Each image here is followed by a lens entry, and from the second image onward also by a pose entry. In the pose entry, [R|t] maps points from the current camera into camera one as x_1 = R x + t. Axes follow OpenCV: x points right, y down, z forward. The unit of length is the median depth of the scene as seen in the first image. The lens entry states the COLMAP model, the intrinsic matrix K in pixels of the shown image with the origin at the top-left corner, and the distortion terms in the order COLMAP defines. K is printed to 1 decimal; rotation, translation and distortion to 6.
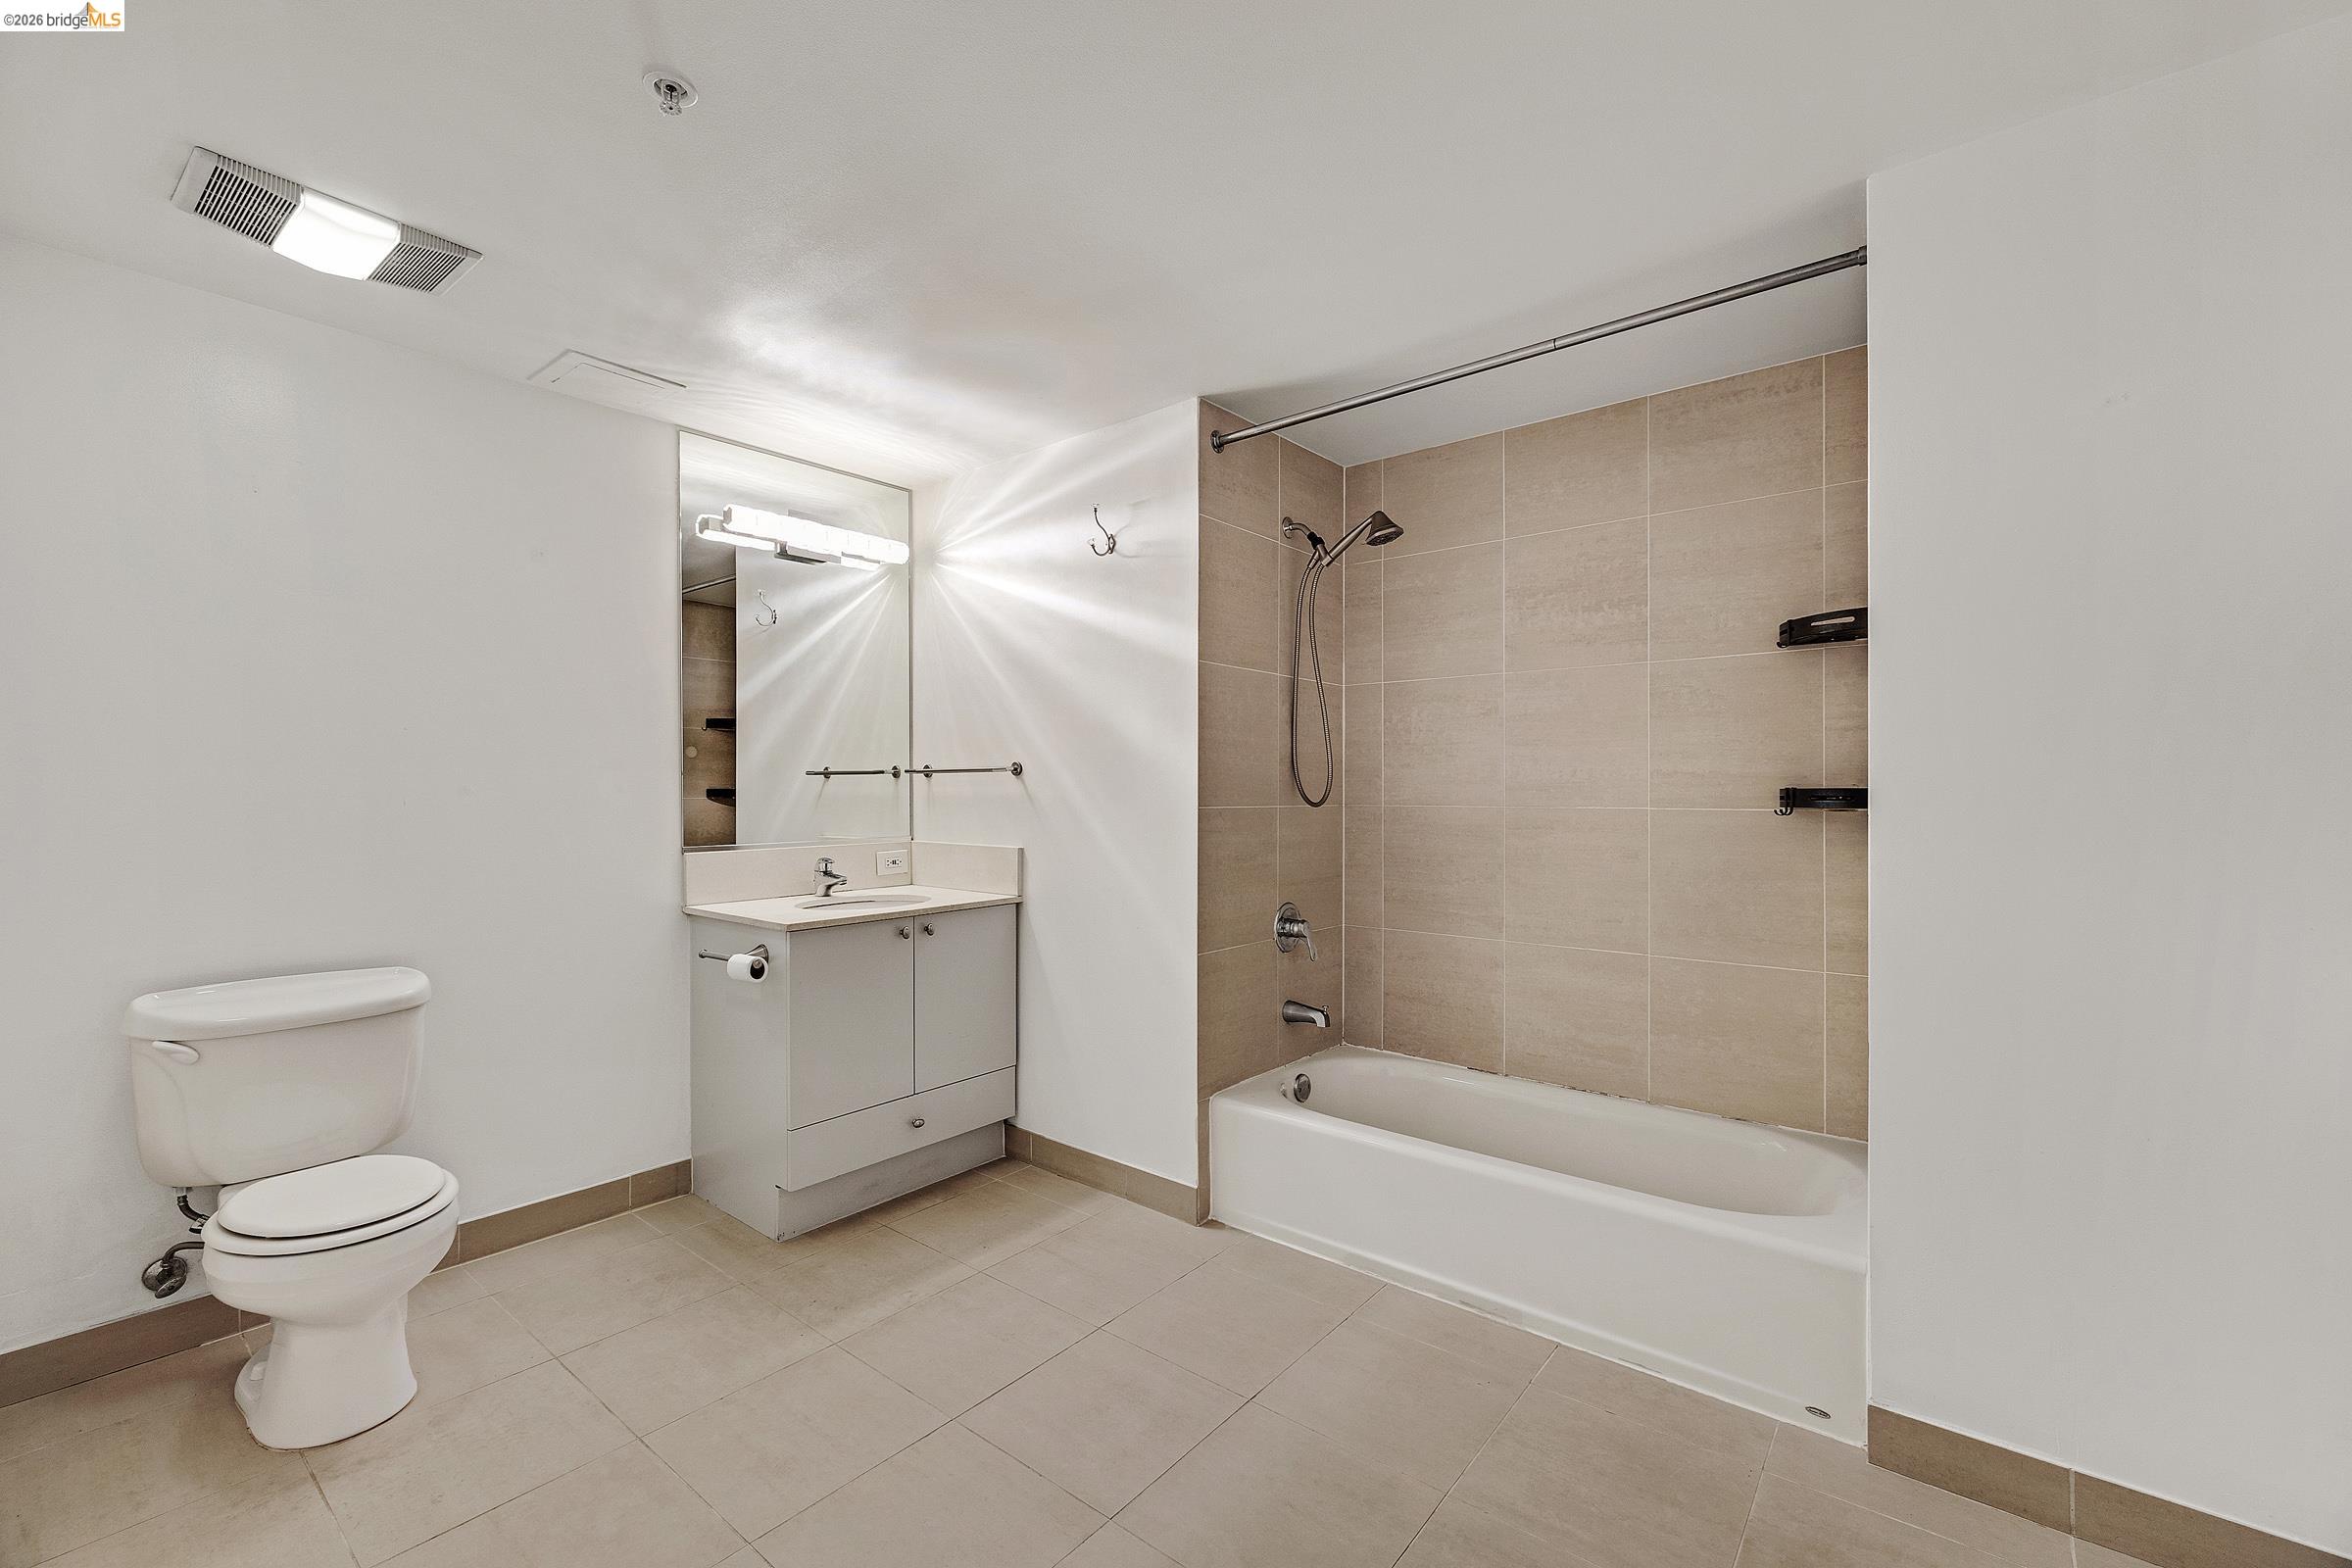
lens RADIAL K [[982.3, 0, 1167.9], [0, 982.3, 795.3], [0, 0, 1]] dist [-0.000398, -0.000030]
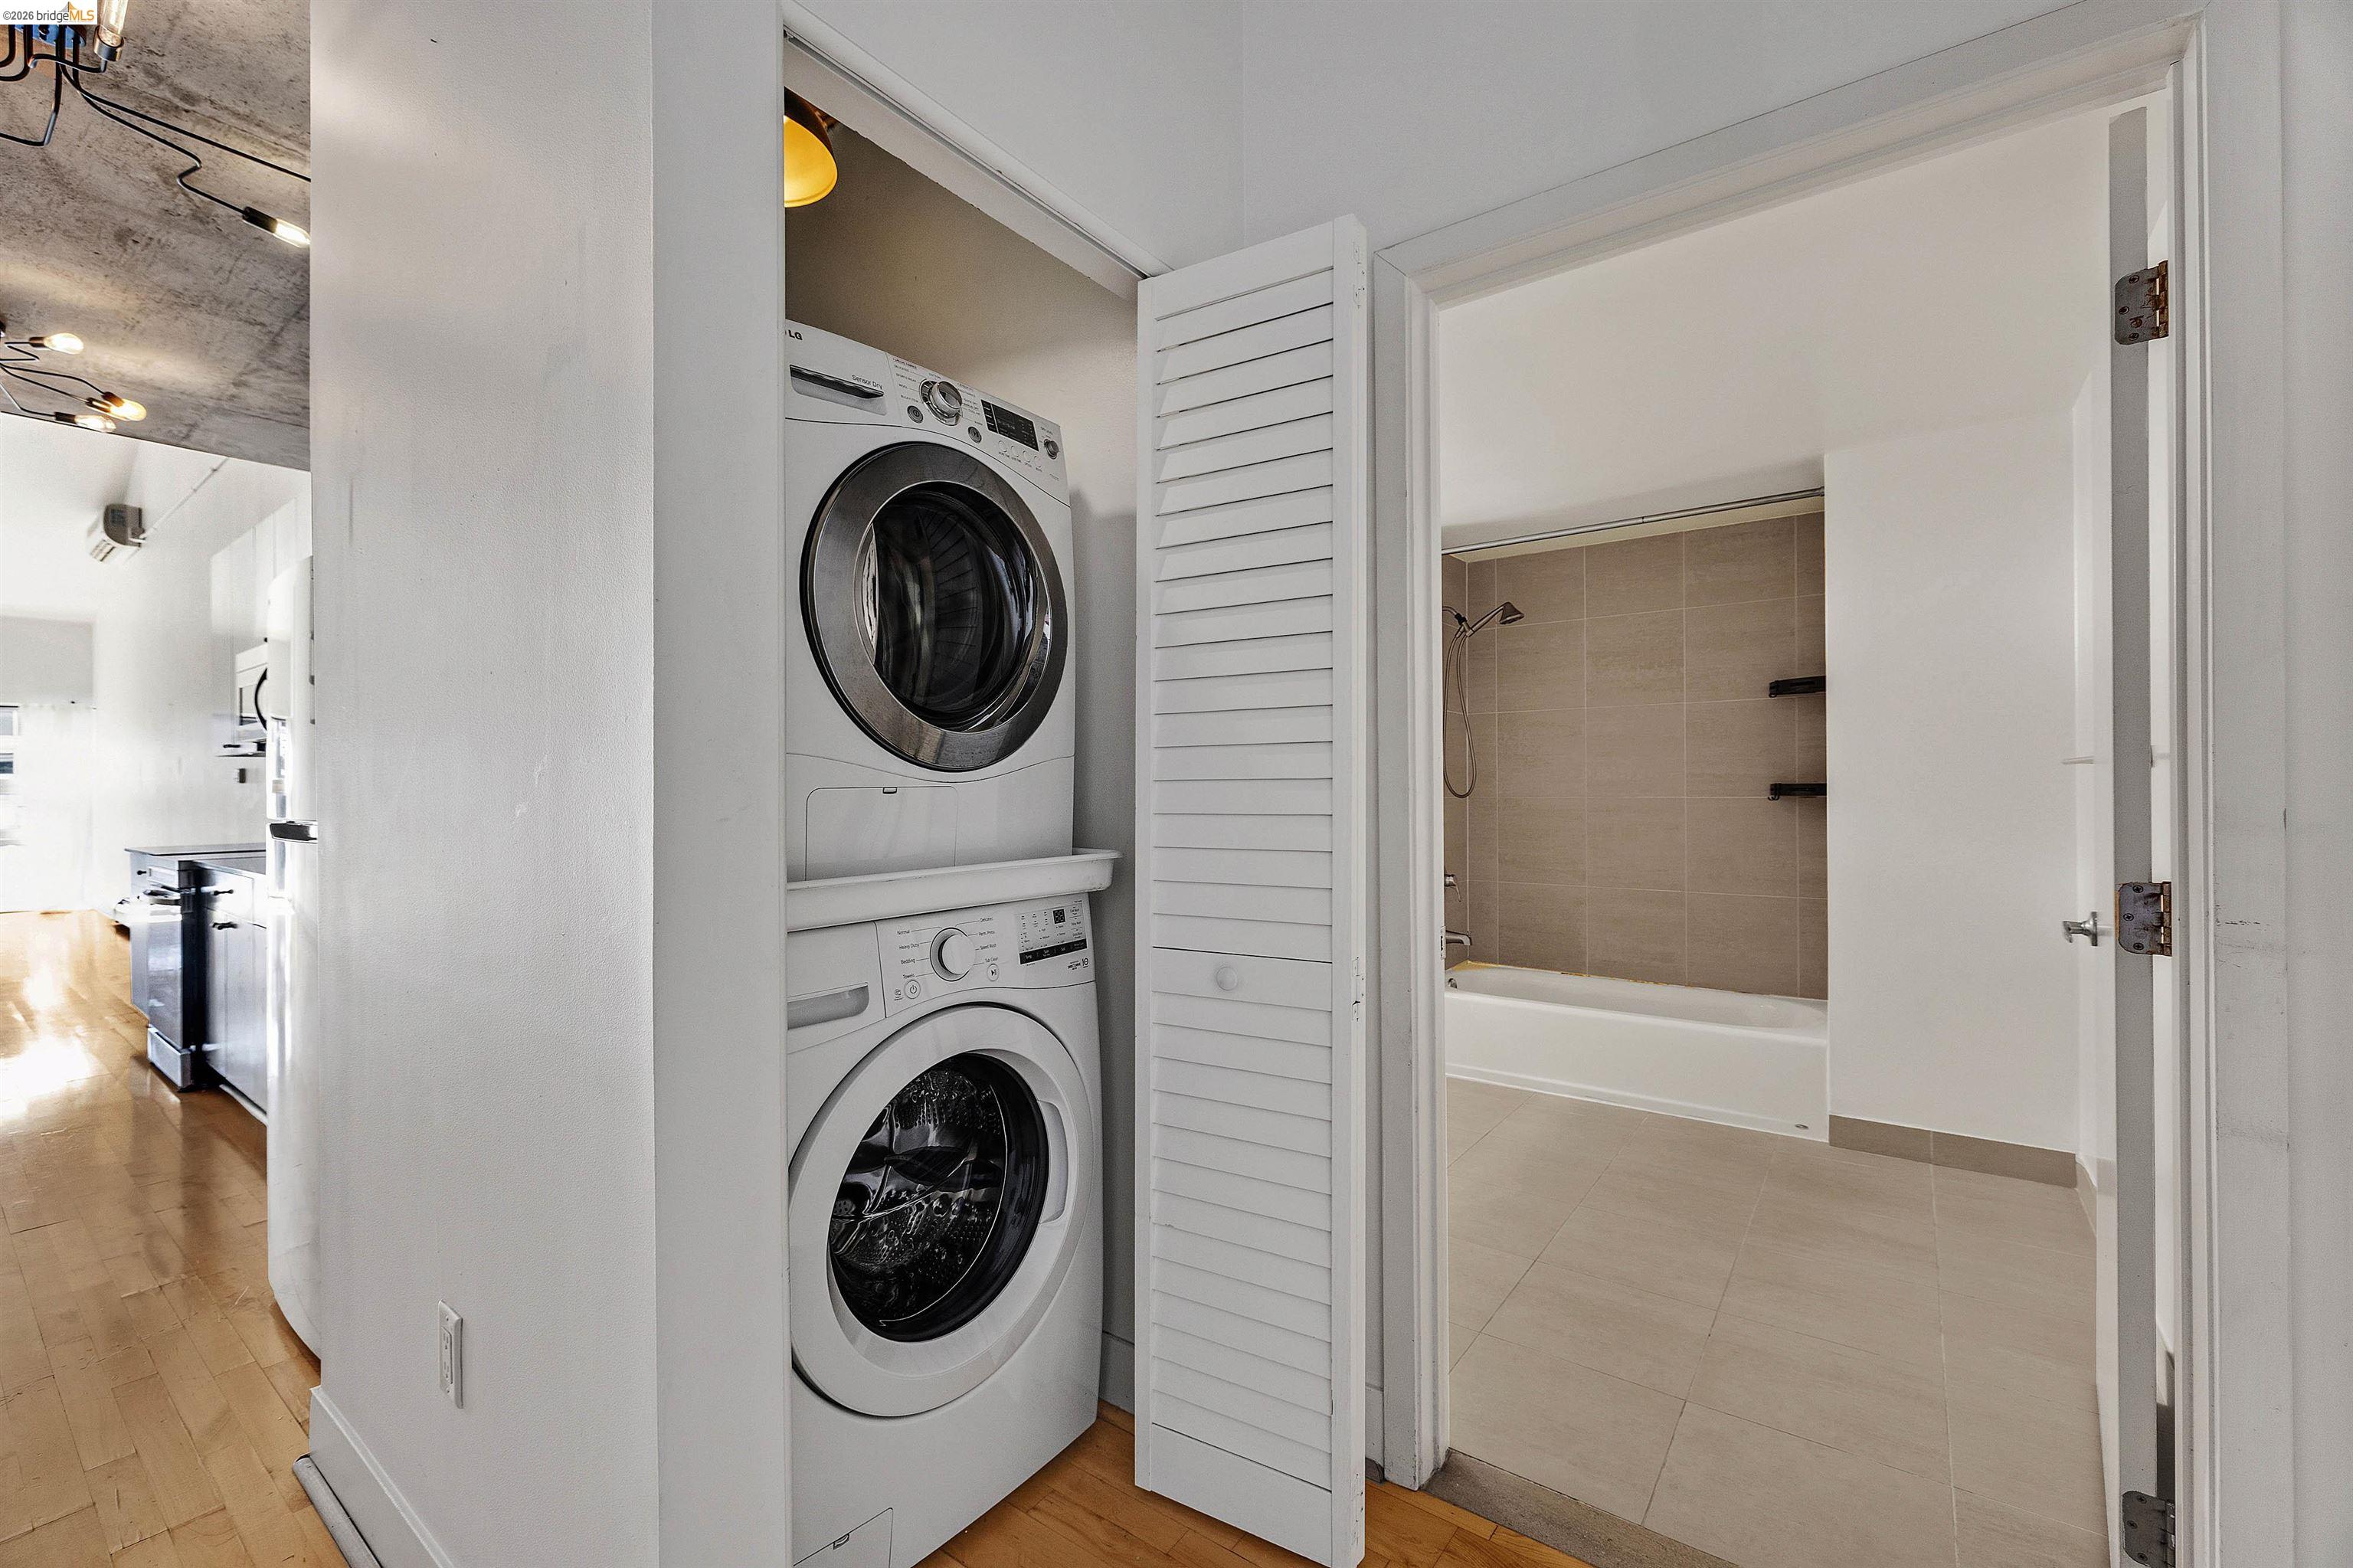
lens RADIAL K [[982.7, 0, 1168.5], [0, 982.7, 787.5], [0, 0, 1]] dist [-0.000398, -0.000030]
pose [[0.999176, -0.005778, 0.040185, -0.419696], [0.005845, 0.999982, -0.001551, -0.004463], [-0.040175, 0.001785, 0.999191, -0.558813]]
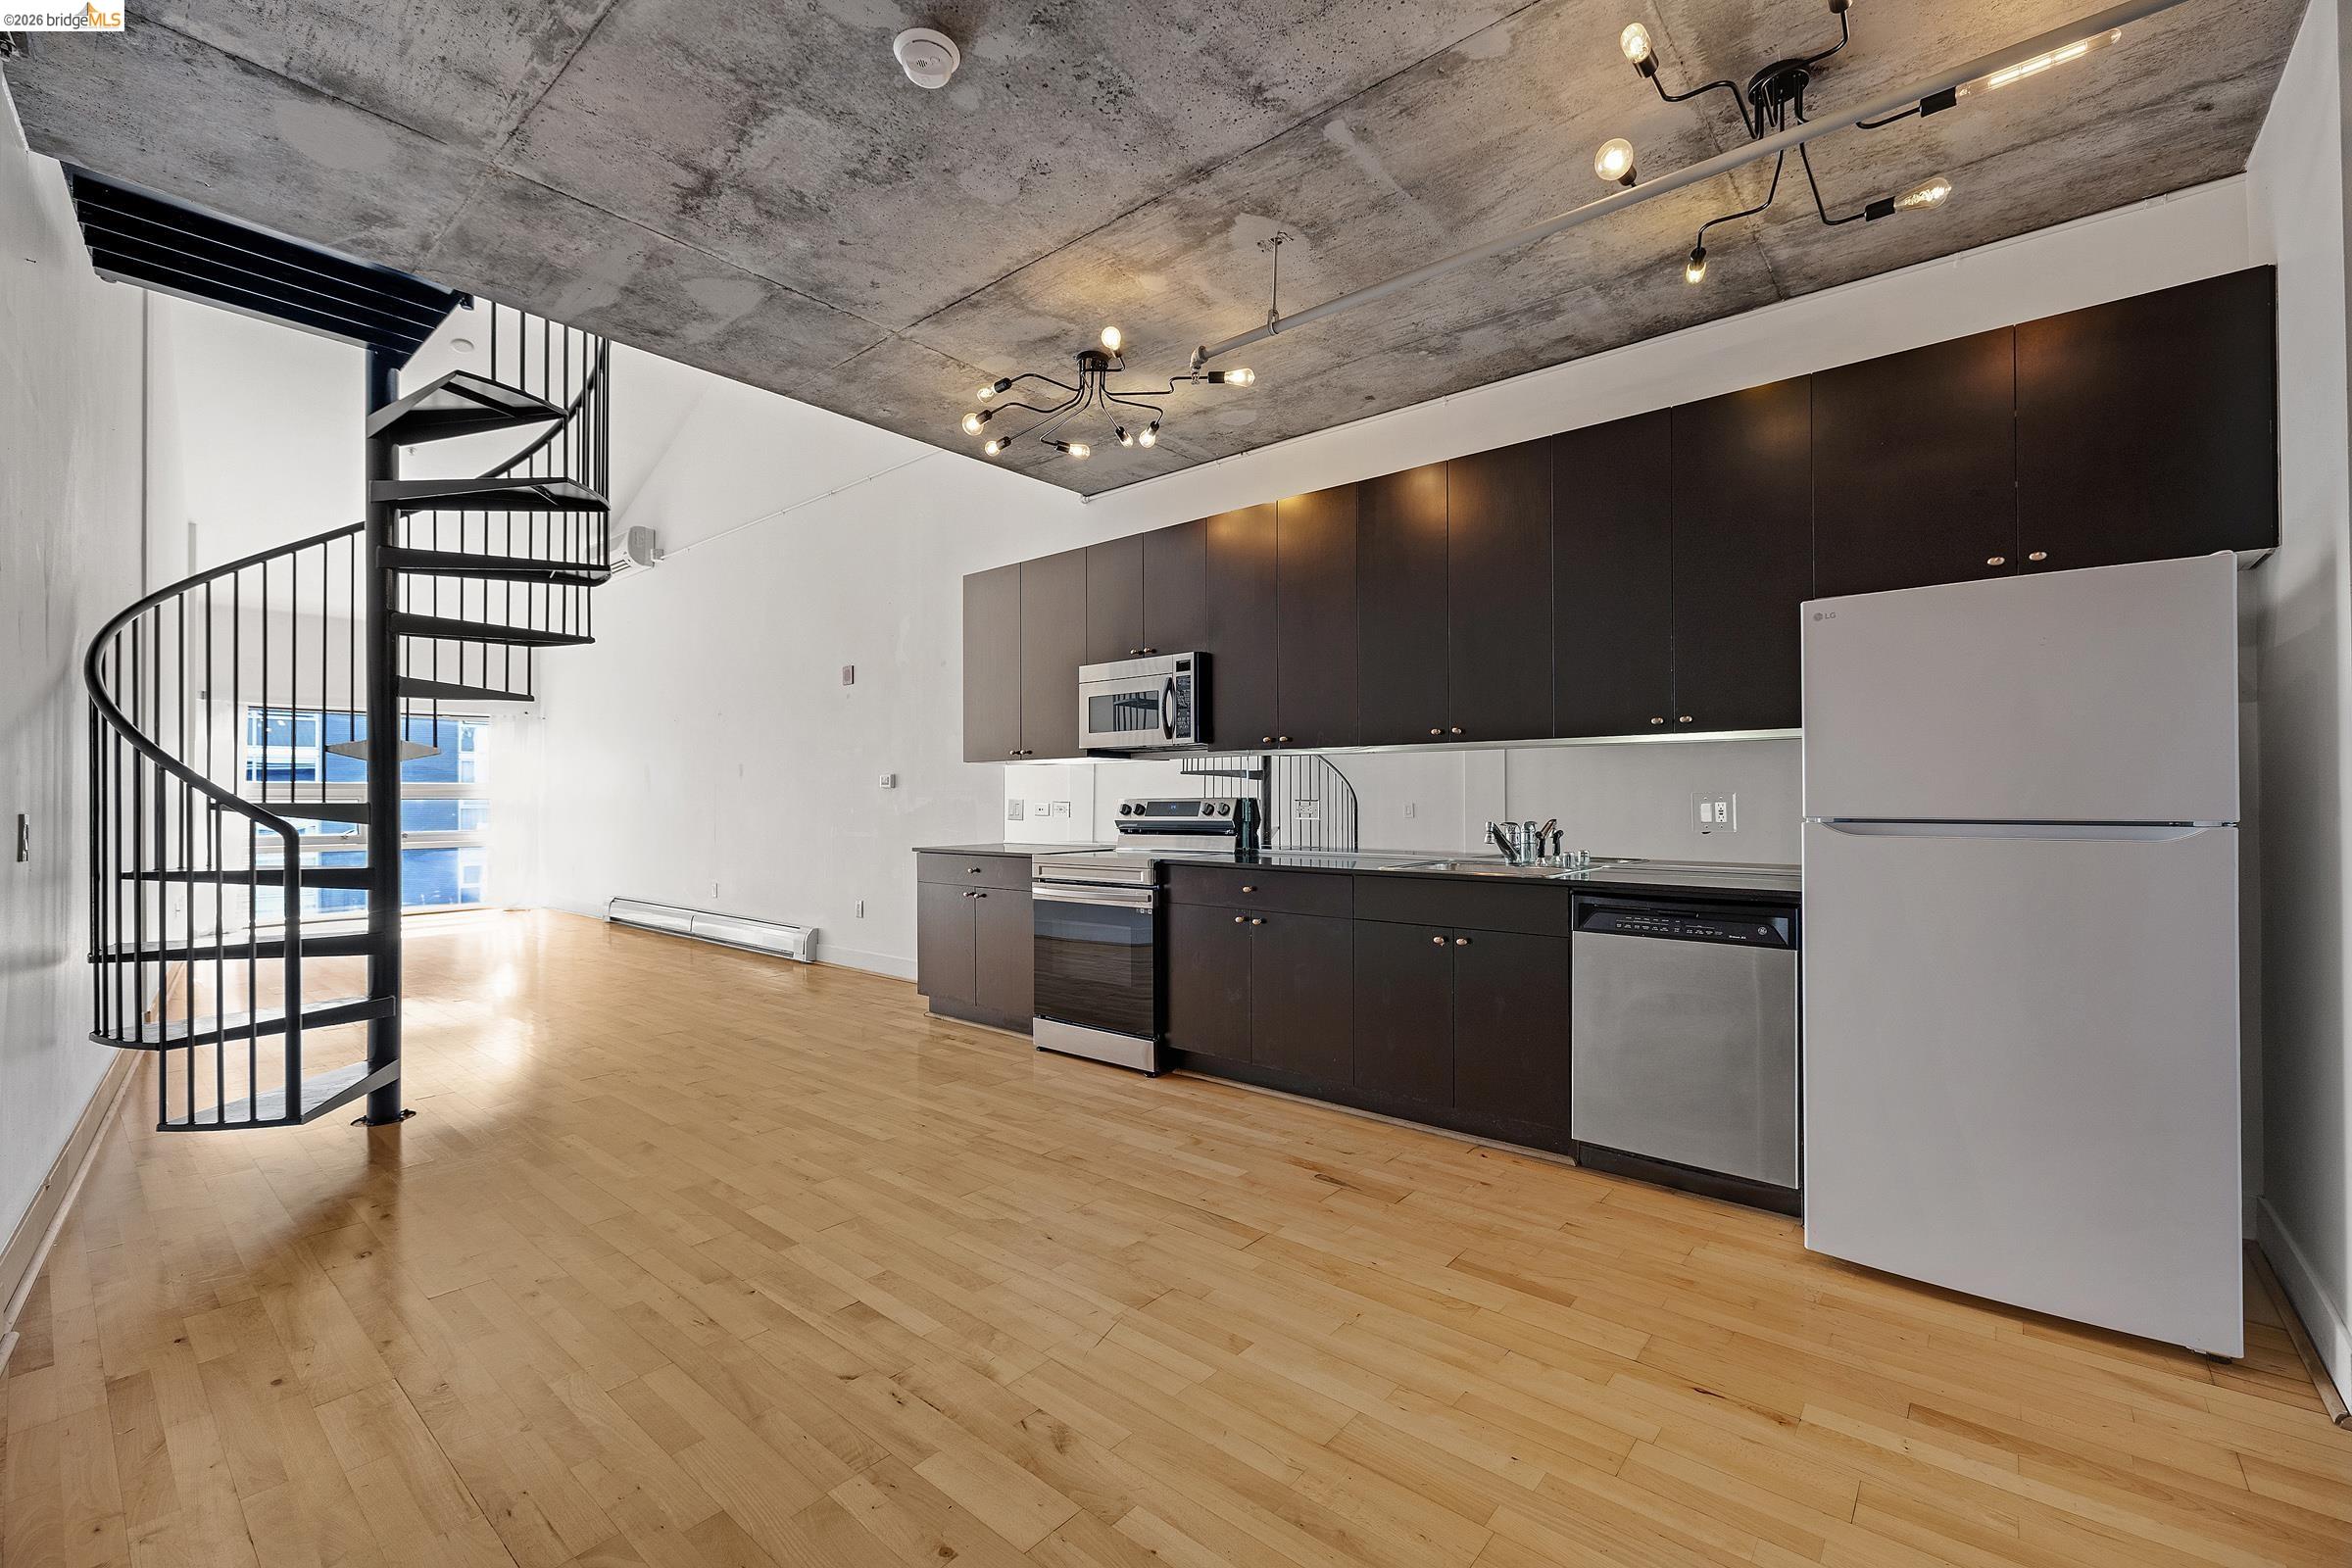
lens RADIAL K [[982.3, 0, 1172.0], [0, 982.3, 787.7], [0, 0, 1]] dist [-0.000398, -0.000030]
pose [[0.999848, -0.002415, -0.017255, -1.895173], [0.002198, 0.999919, -0.012532, -0.000338], [0.017284, 0.012492, 0.999773, -0.596739]]
